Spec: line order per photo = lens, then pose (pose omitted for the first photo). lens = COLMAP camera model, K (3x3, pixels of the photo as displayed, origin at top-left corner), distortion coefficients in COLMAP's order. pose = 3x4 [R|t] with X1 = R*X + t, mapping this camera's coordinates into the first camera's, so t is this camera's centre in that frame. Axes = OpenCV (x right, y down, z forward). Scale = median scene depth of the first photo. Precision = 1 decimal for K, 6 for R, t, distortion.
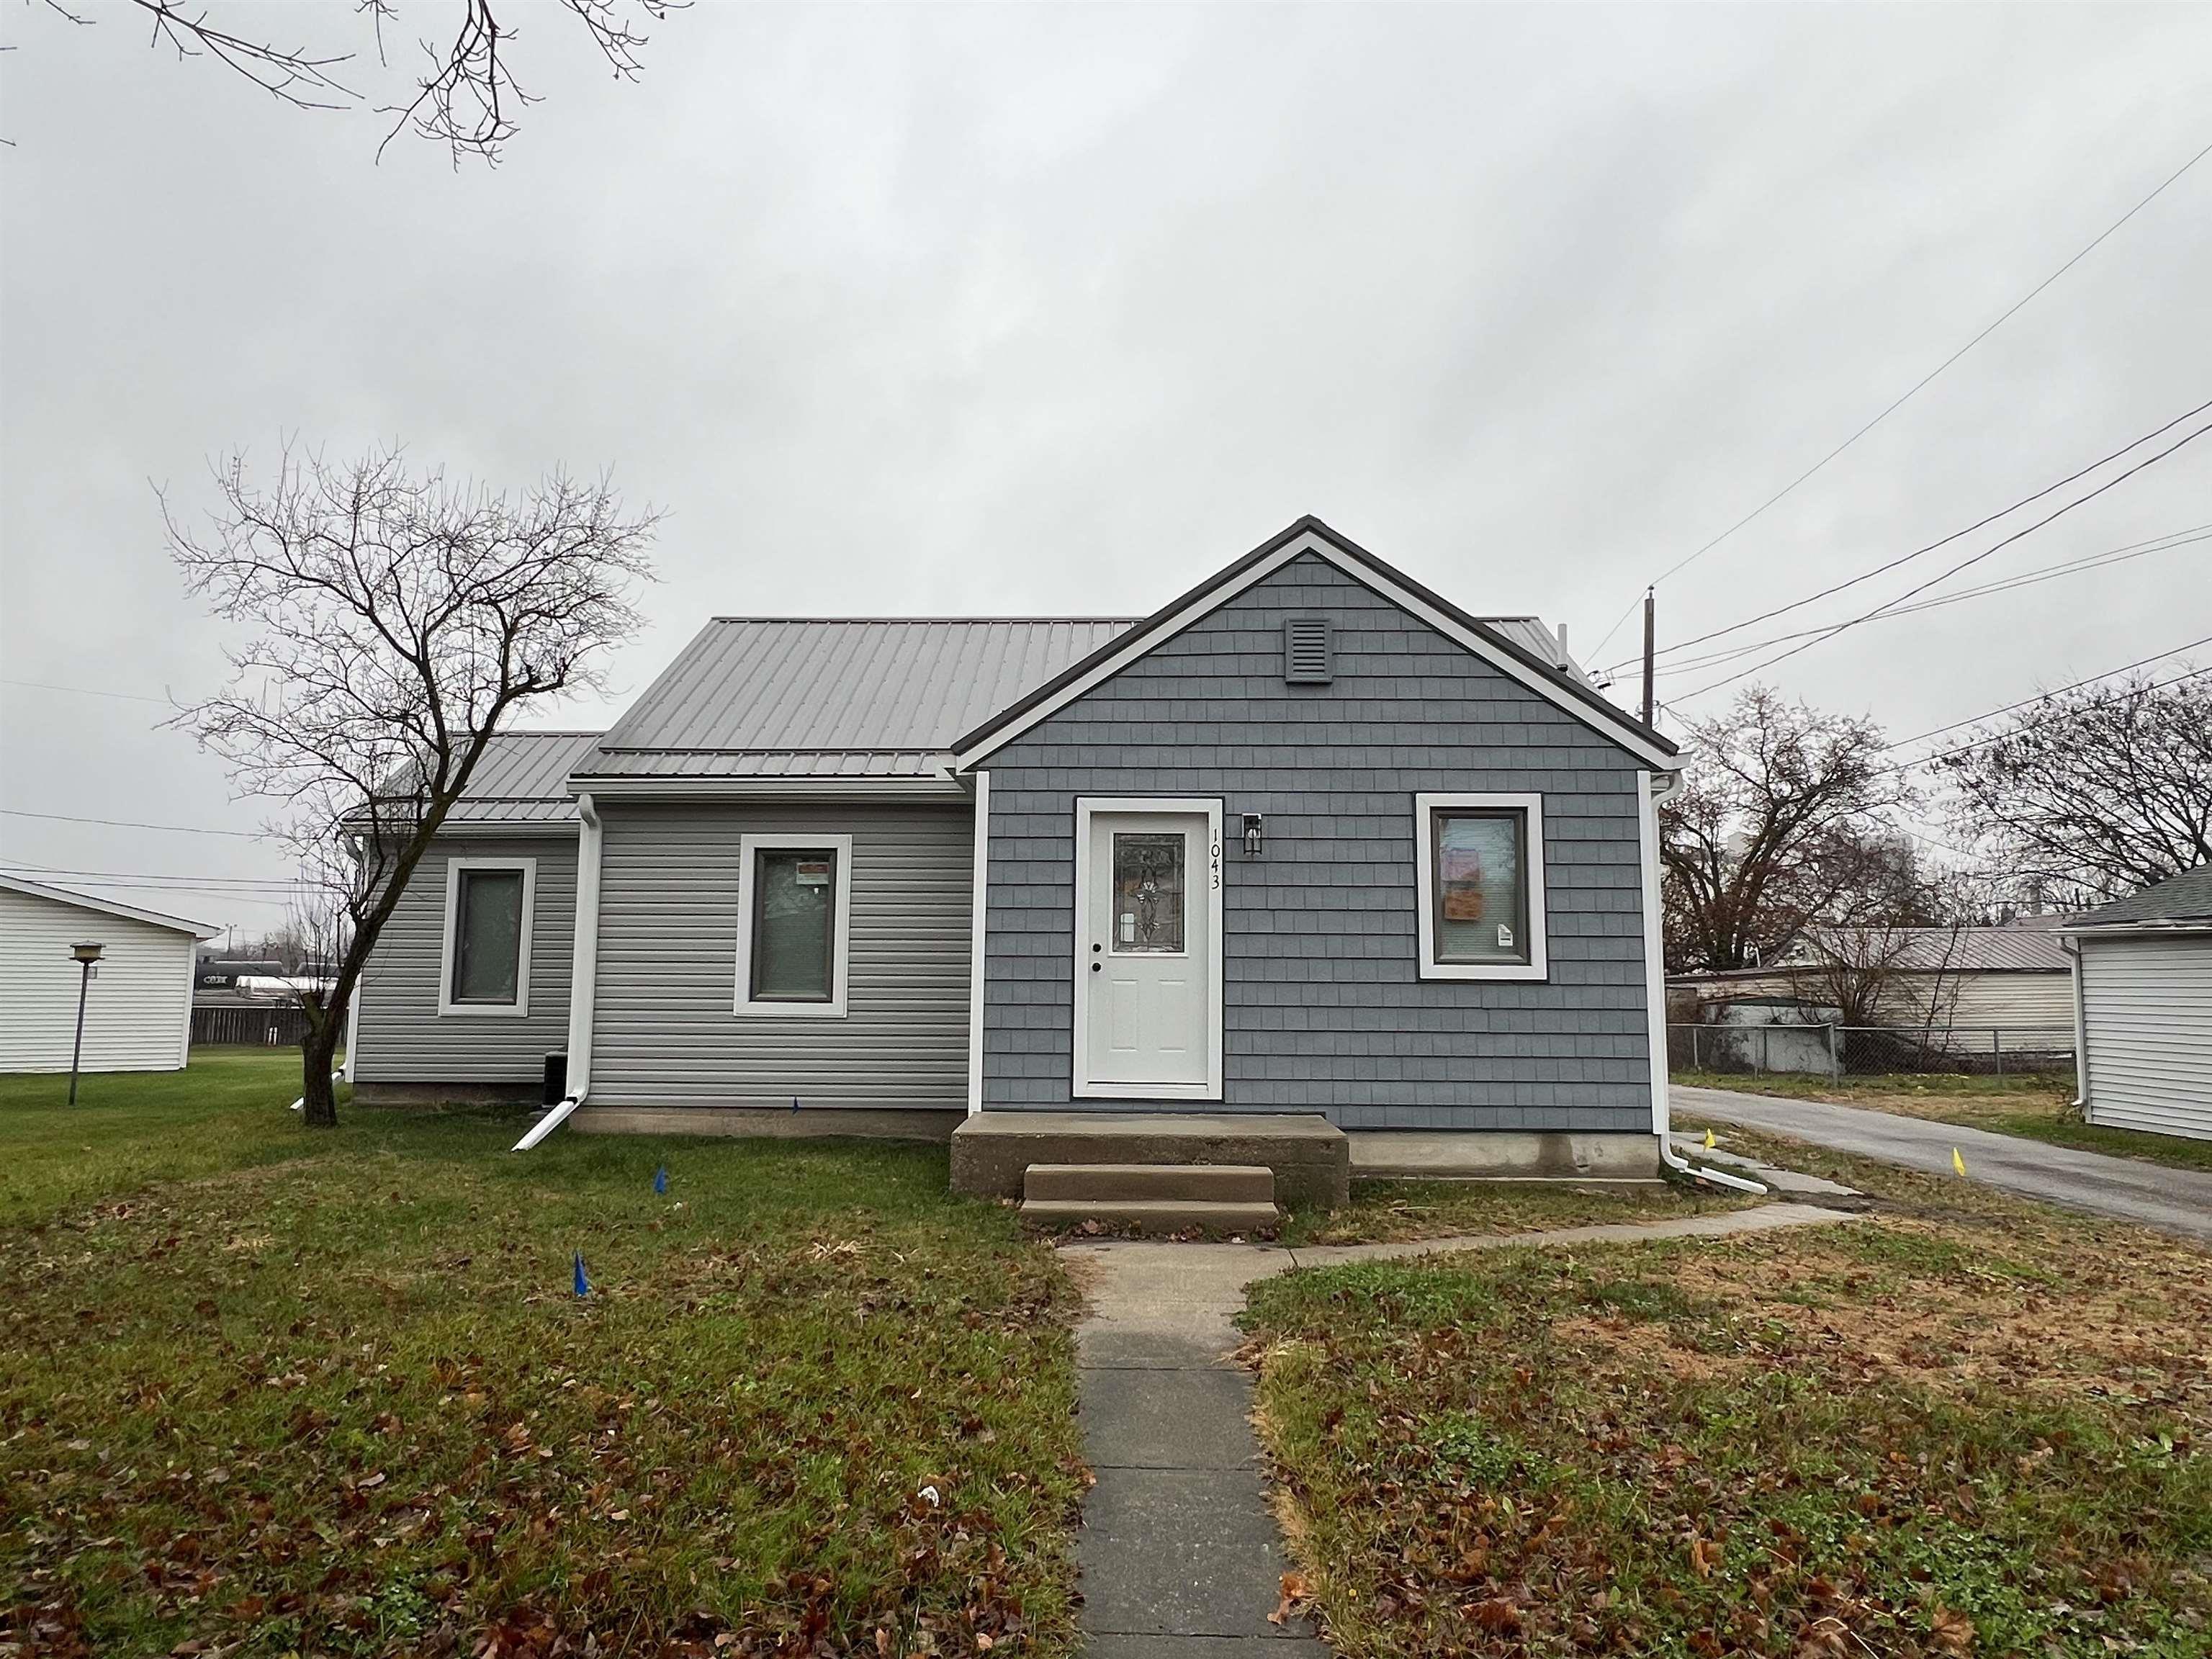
lens RADIAL K [[1352.6, 0, 1114.8], [0, 1352.6, 832.7], [0, 0, 1]] dist [-0.004511, 0.005113]
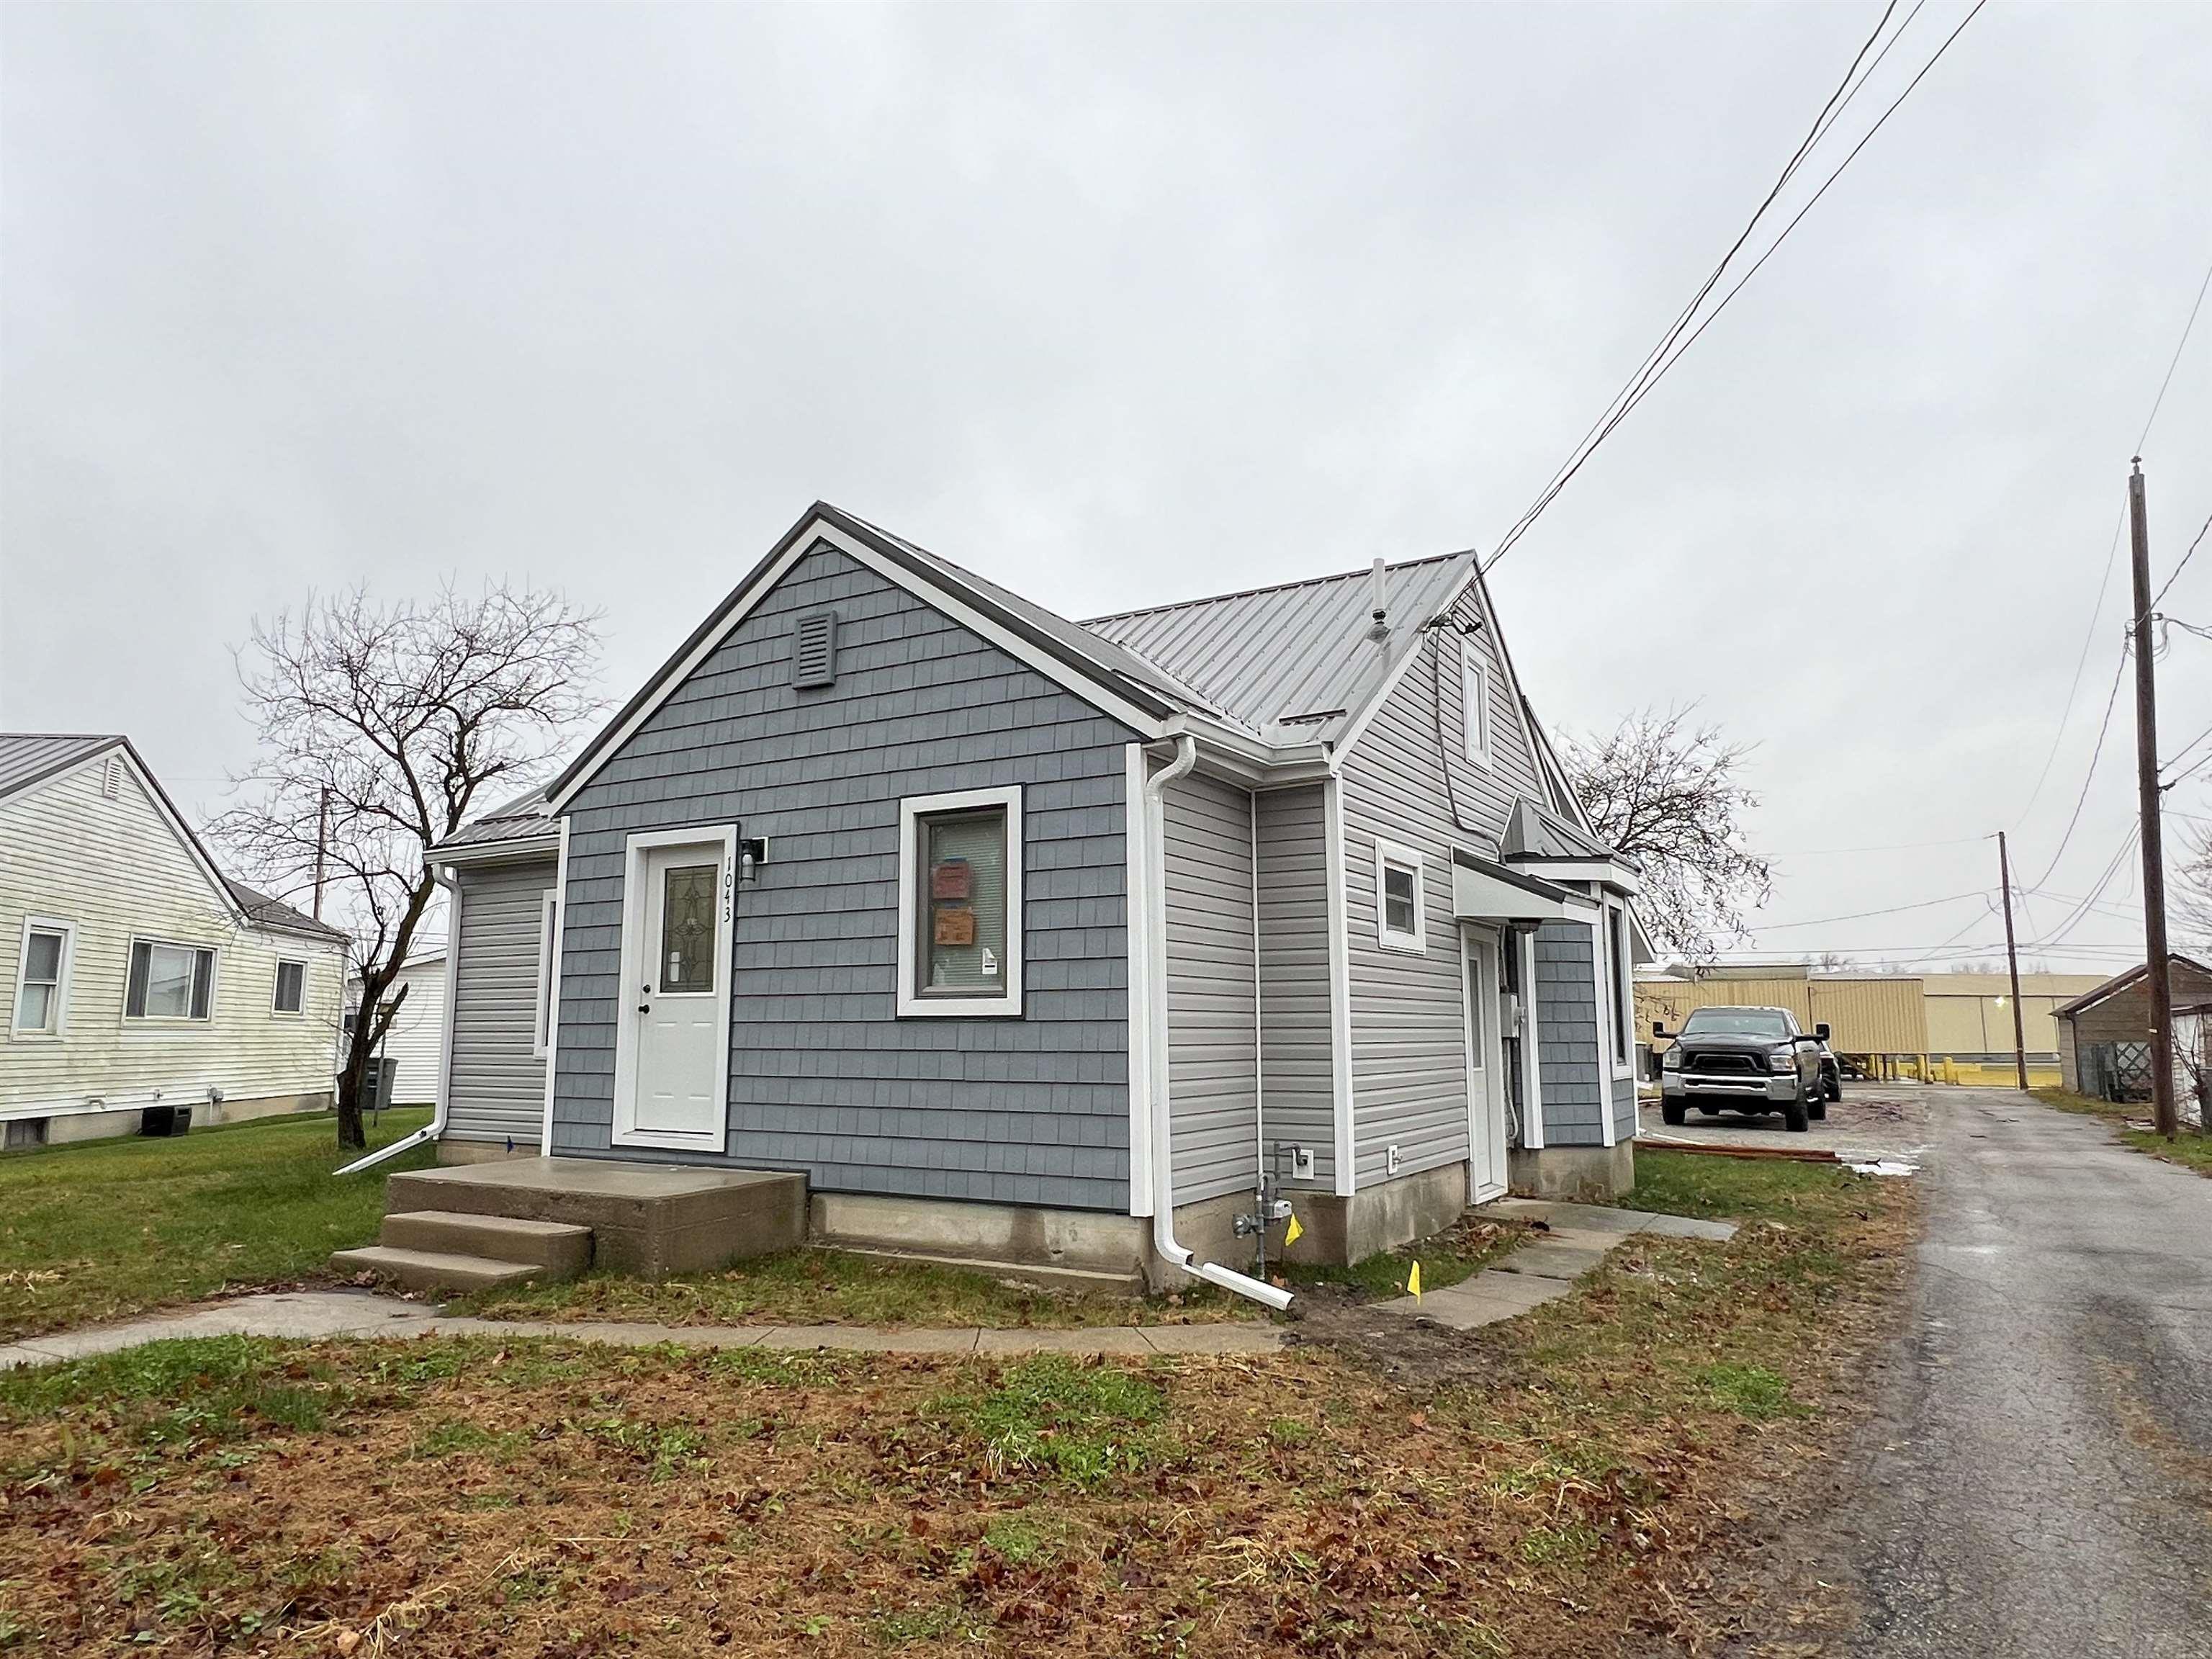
lens RADIAL K [[1352.6, 0, 1109.8], [0, 1352.6, 828.5], [0, 0, 1]] dist [-0.004511, 0.005113]
pose [[0.877291, -0.081195, -0.473042, 0.743996], [0.067797, 0.996668, -0.045338, 0.037518], [0.475147, 0.007704, 0.879873, 0.310644]]
